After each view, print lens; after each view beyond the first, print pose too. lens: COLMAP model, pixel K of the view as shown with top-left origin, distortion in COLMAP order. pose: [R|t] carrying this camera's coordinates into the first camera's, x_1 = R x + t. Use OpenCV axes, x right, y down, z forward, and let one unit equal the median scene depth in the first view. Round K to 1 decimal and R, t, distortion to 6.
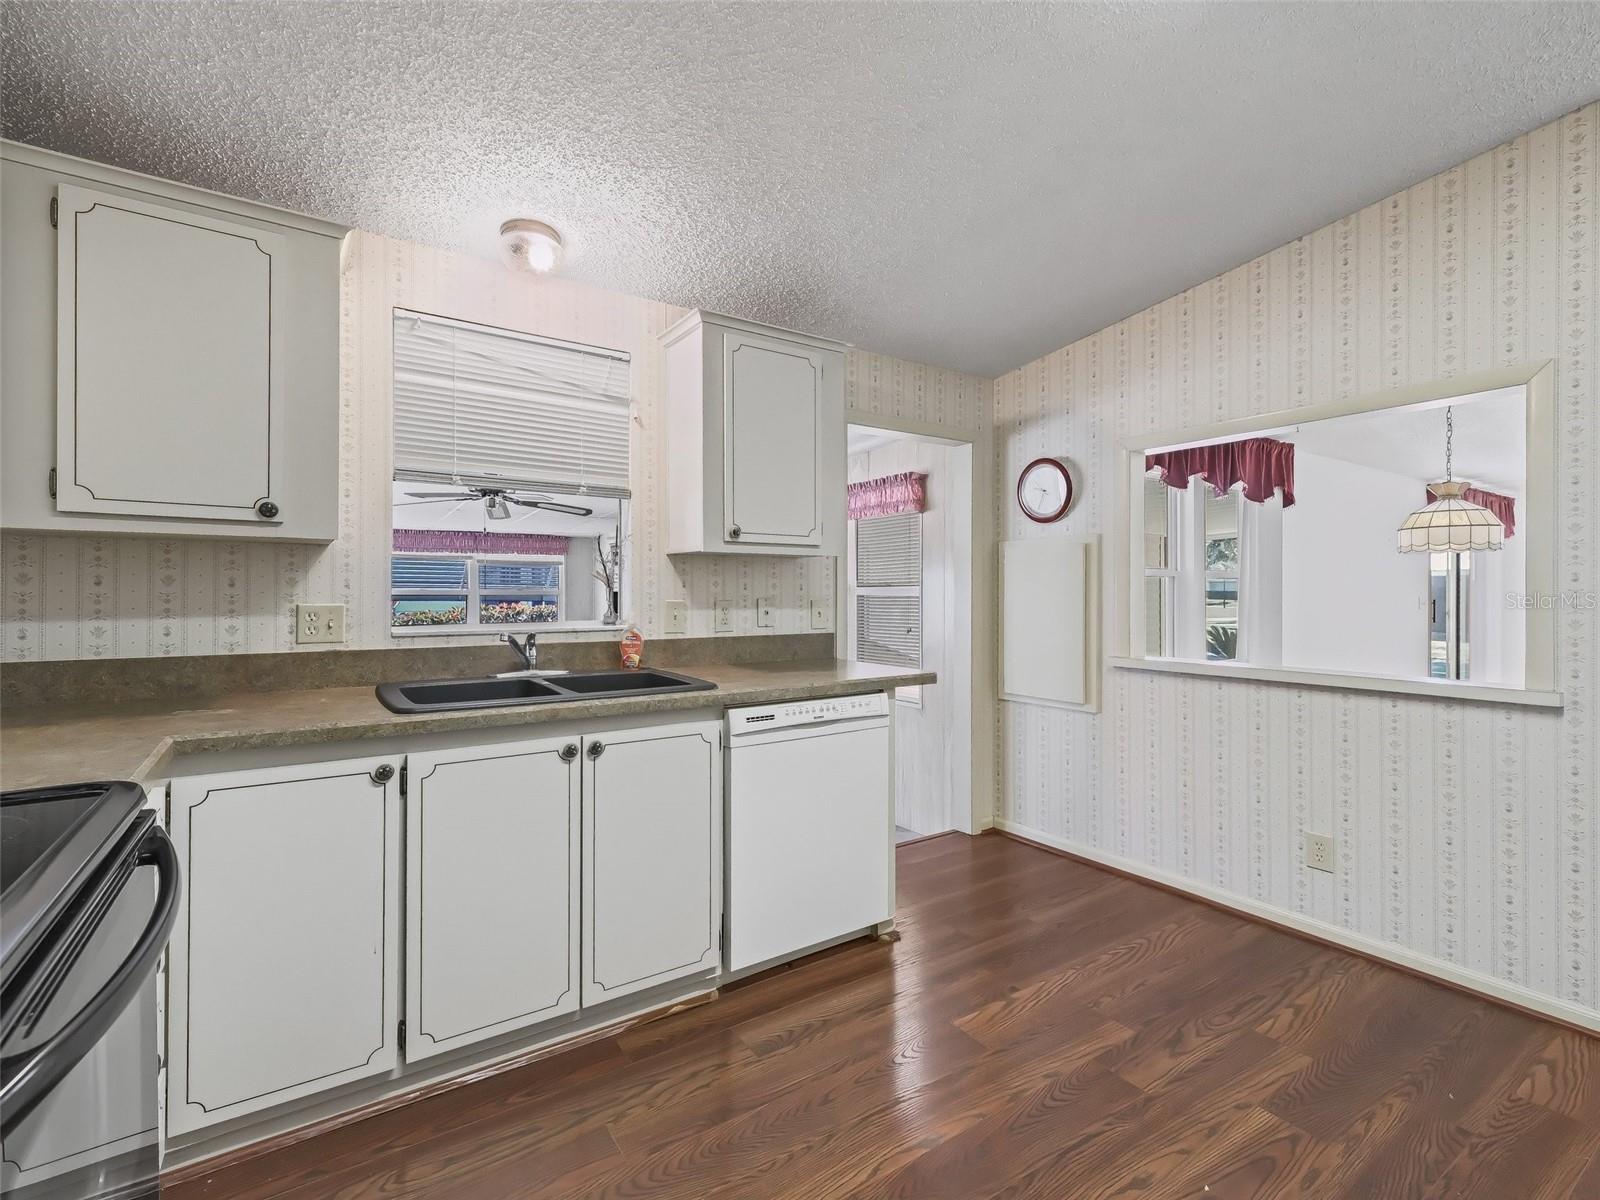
lens RADIAL K [[750.8, 0, 811.1], [0, 750.8, 588.8], [0, 0, 1]] dist [0.002214, -0.000264]
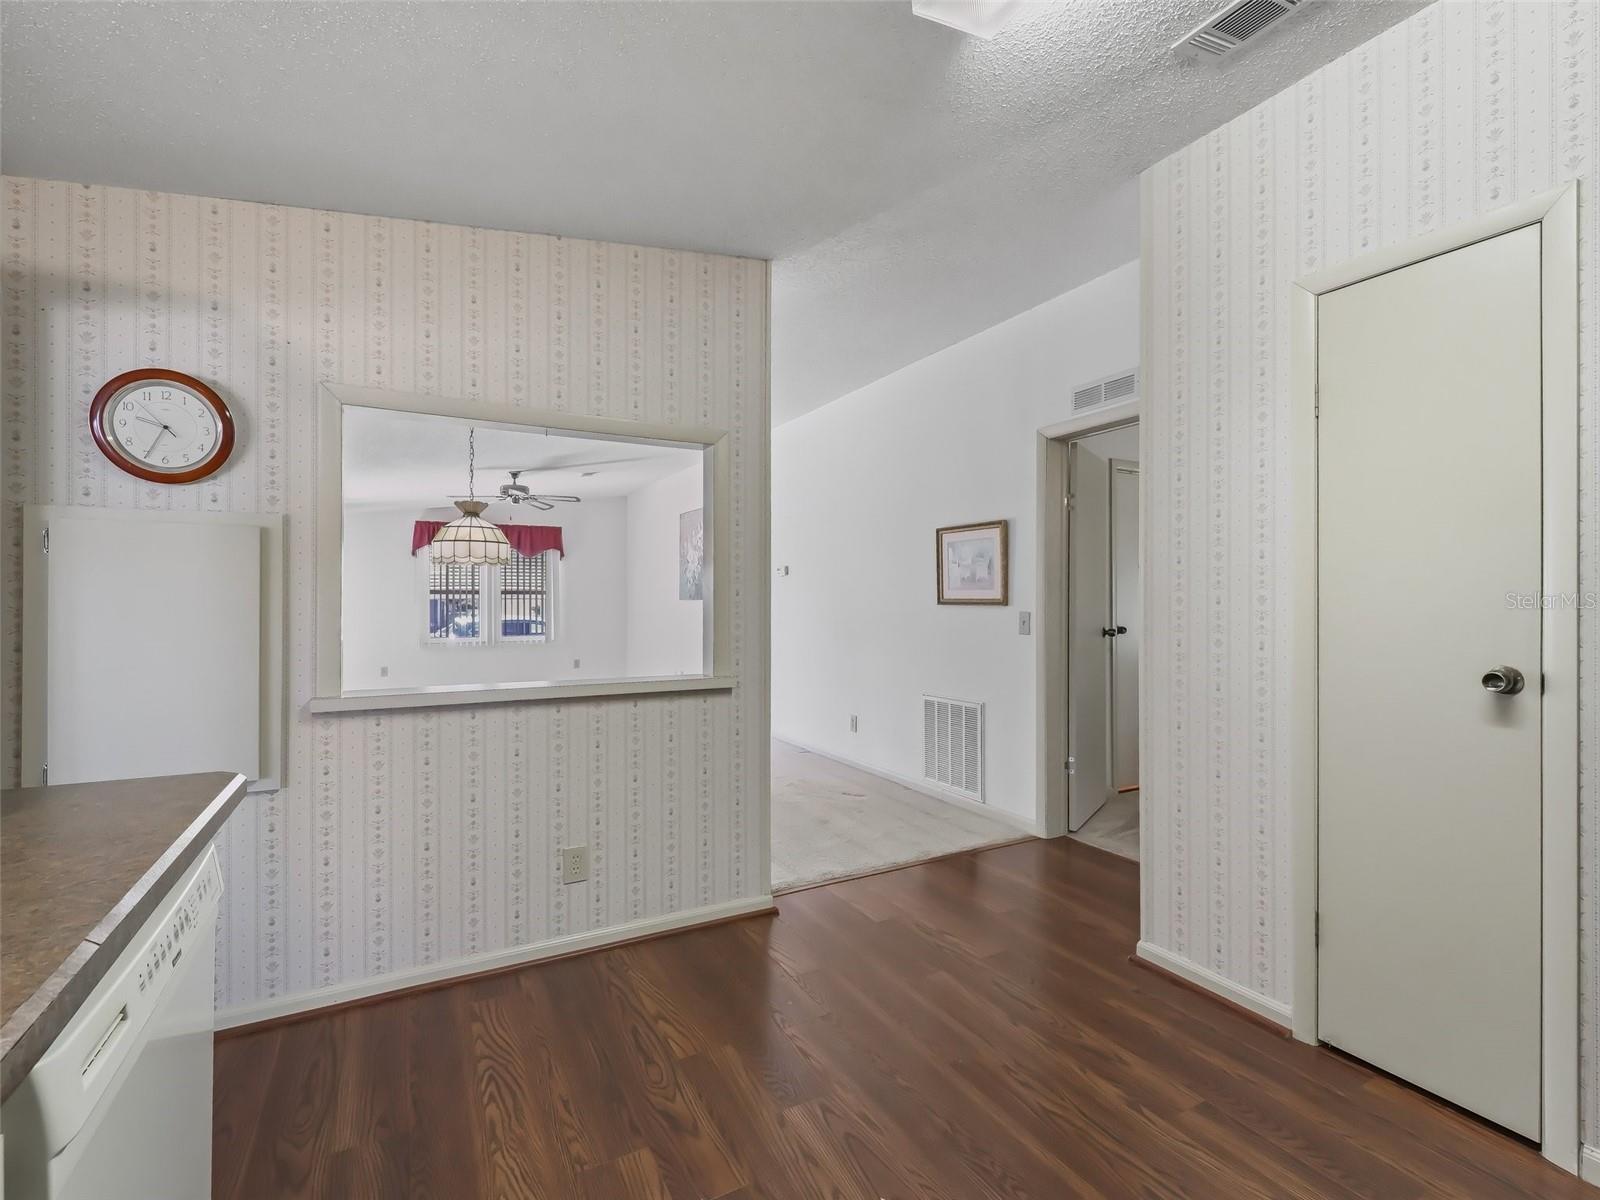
lens RADIAL K [[750.8, 0, 825.2], [0, 750.8, 596.0], [0, 0, 1]] dist [0.002214, -0.000264]
pose [[0.086947, 0.005360, 0.996199, -0.288418], [-0.006026, 0.999970, -0.004855, -0.002261], [-0.996195, -0.005581, 0.086977, 0.591066]]
